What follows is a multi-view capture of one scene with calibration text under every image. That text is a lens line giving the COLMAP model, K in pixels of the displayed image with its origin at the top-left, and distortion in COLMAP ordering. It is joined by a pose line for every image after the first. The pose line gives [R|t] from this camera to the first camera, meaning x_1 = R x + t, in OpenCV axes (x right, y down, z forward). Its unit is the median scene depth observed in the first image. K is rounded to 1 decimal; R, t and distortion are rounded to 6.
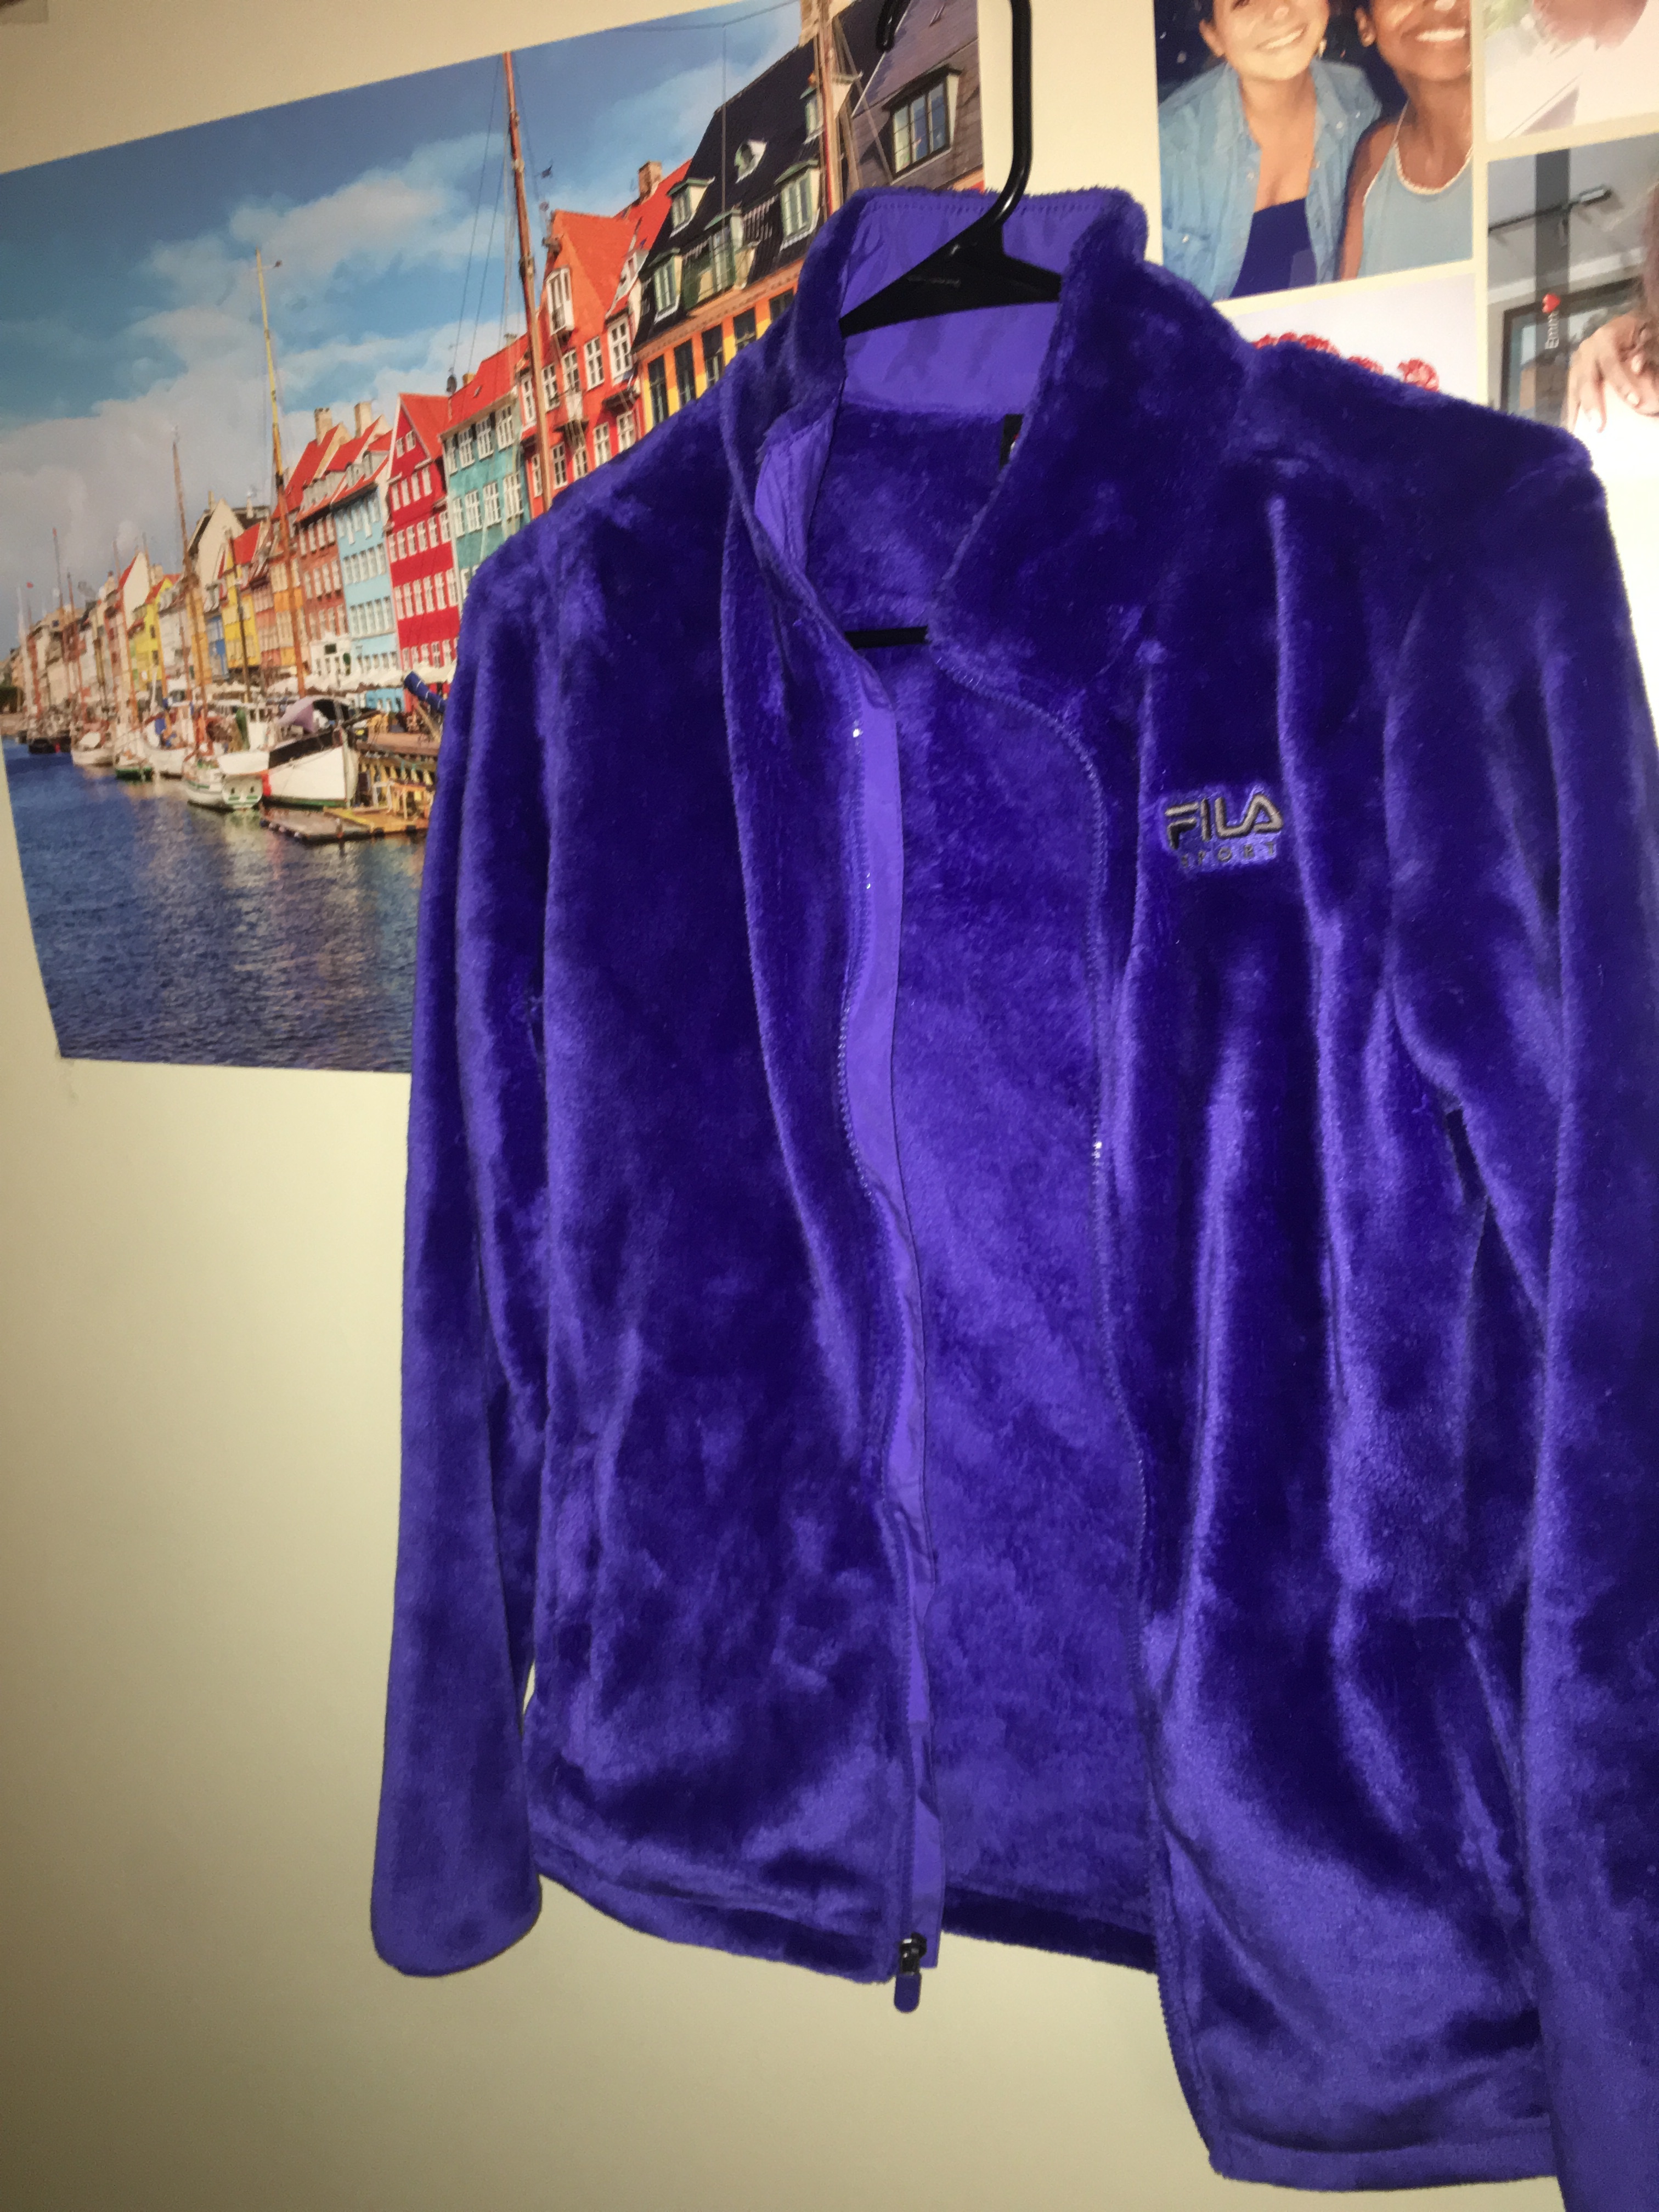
lens RADIAL K [[1856.0, 0, 819.3], [0, 1856.0, 1102.1], [0, 0, 1]] dist [0.028468, -0.016866]
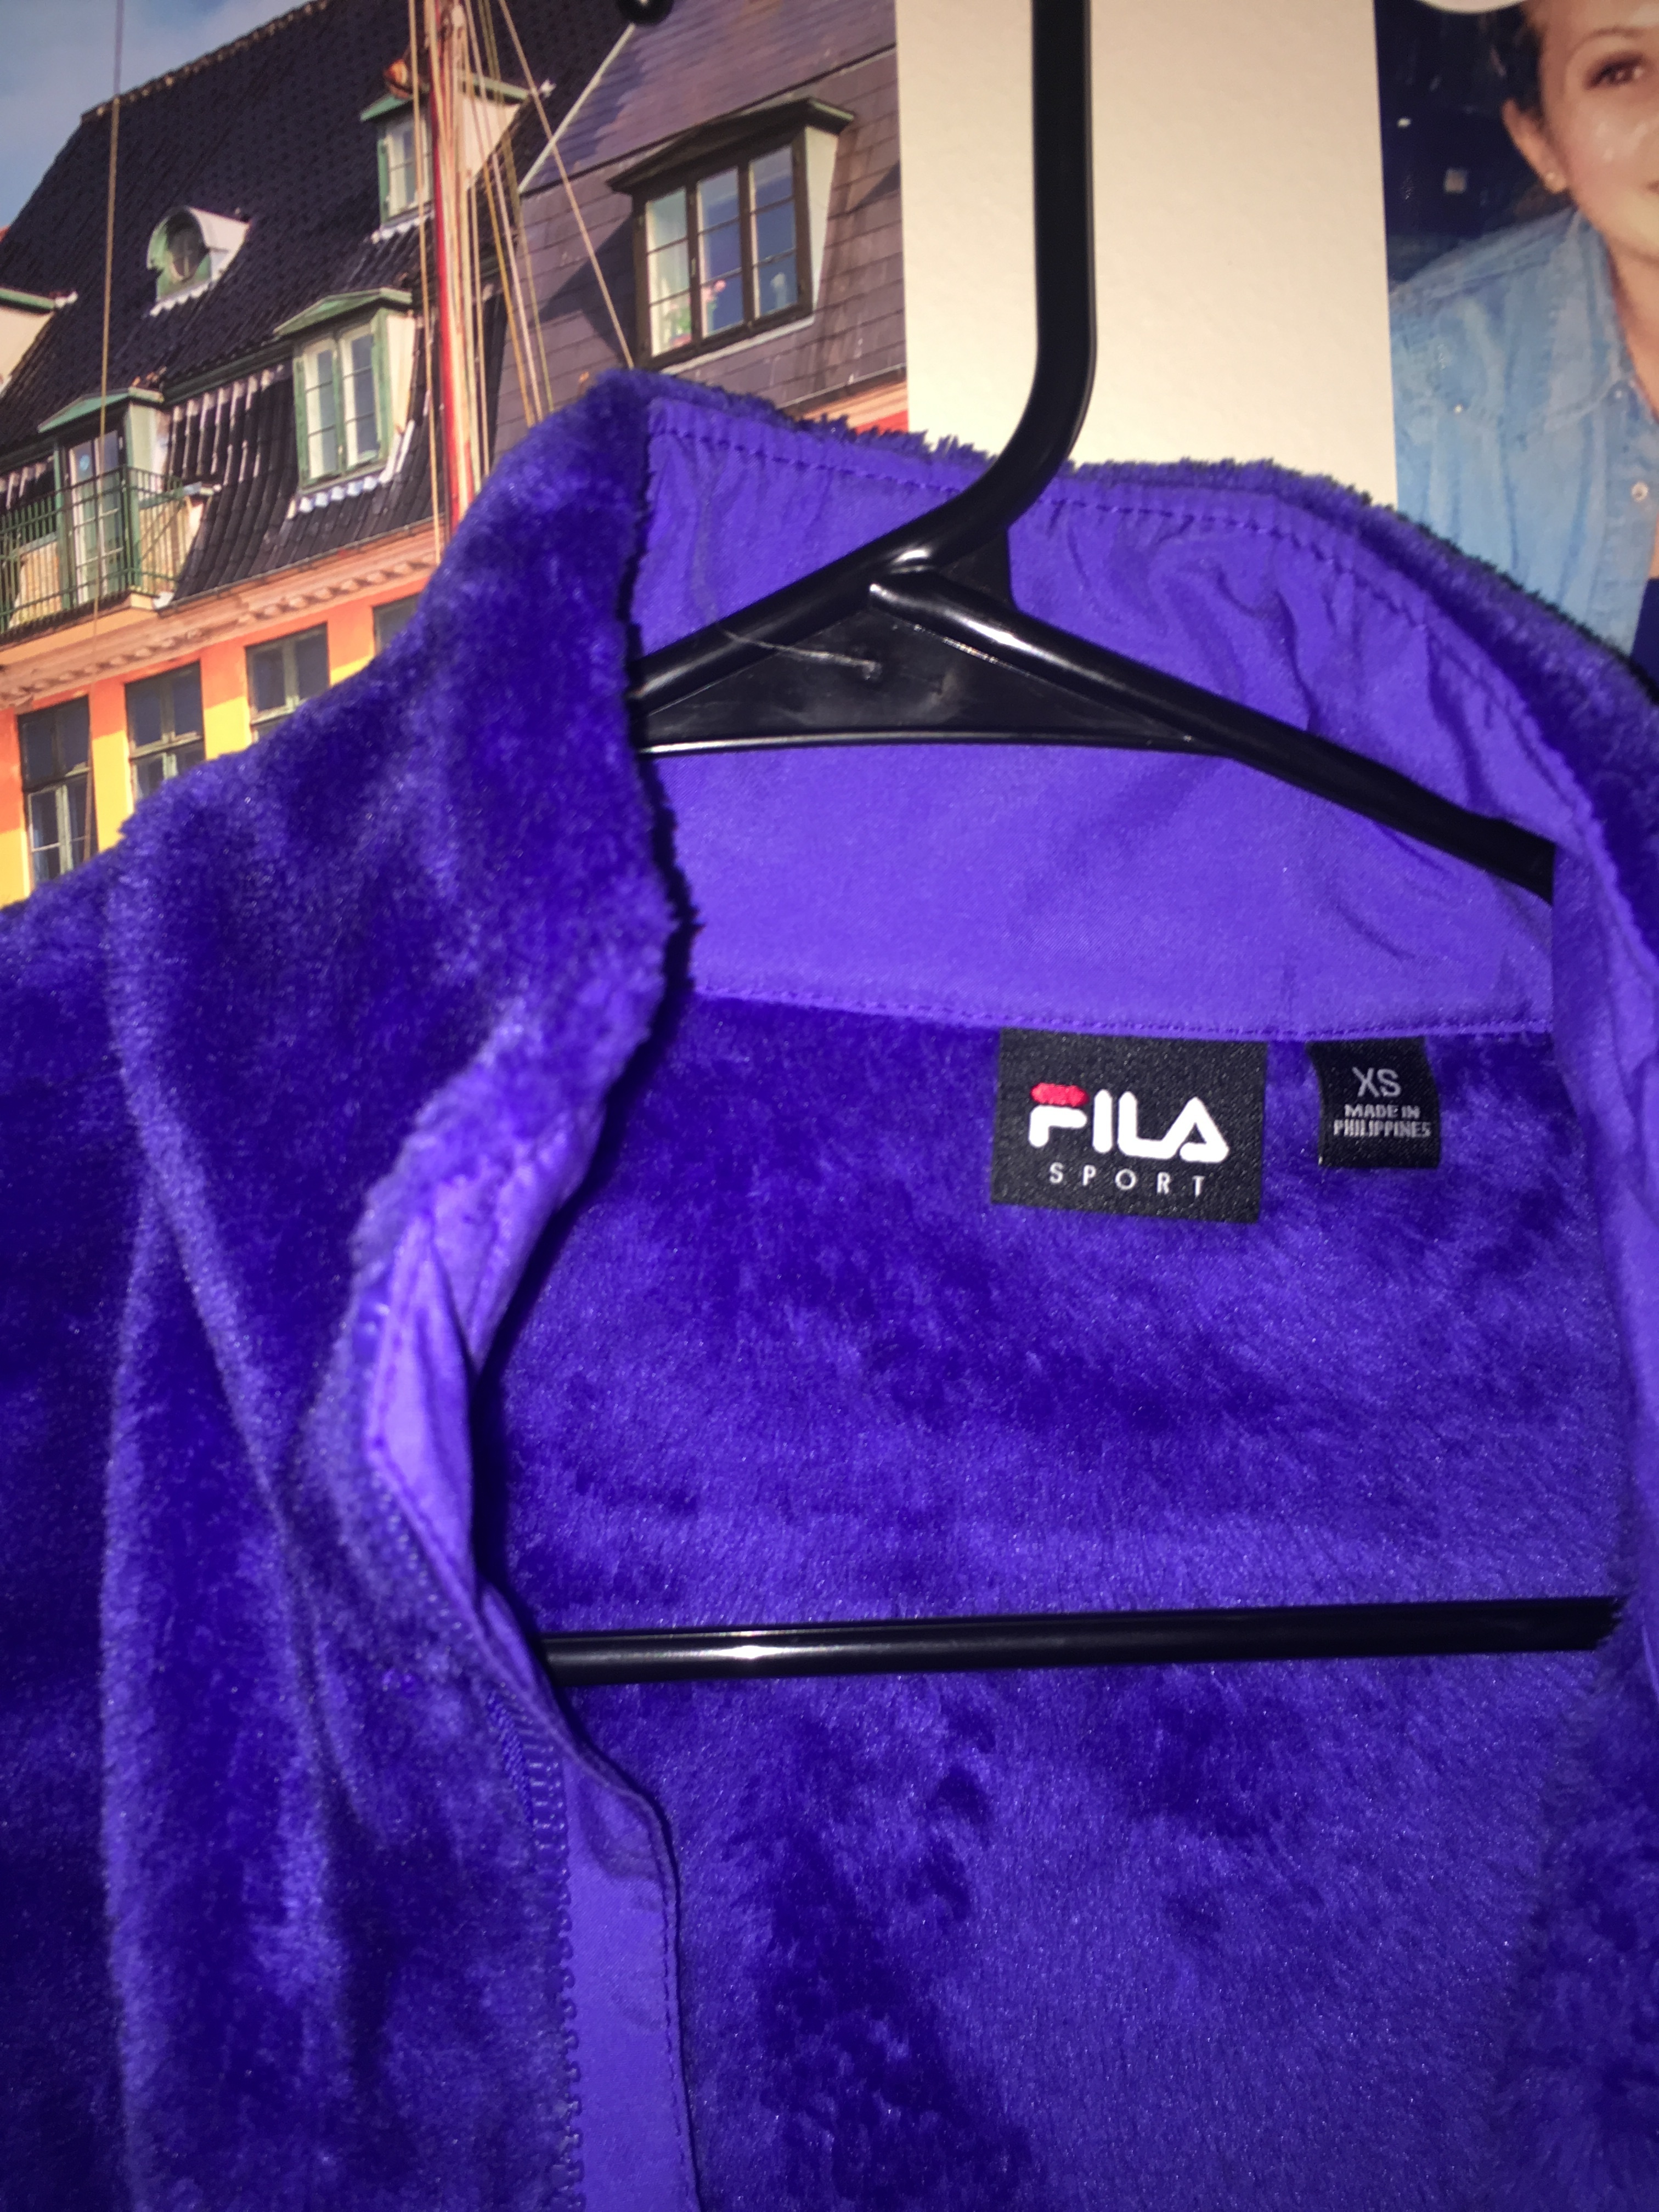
lens RADIAL K [[1856.0, 0, 832.5], [0, 1856.0, 1121.2], [0, 0, 1]] dist [0.028468, -0.016866]
pose [[0.908856, 0.015377, 0.416827, -0.073492], [0.068171, 0.980407, -0.184809, -0.285430], [-0.411502, 0.196380, 0.890001, 0.695357]]
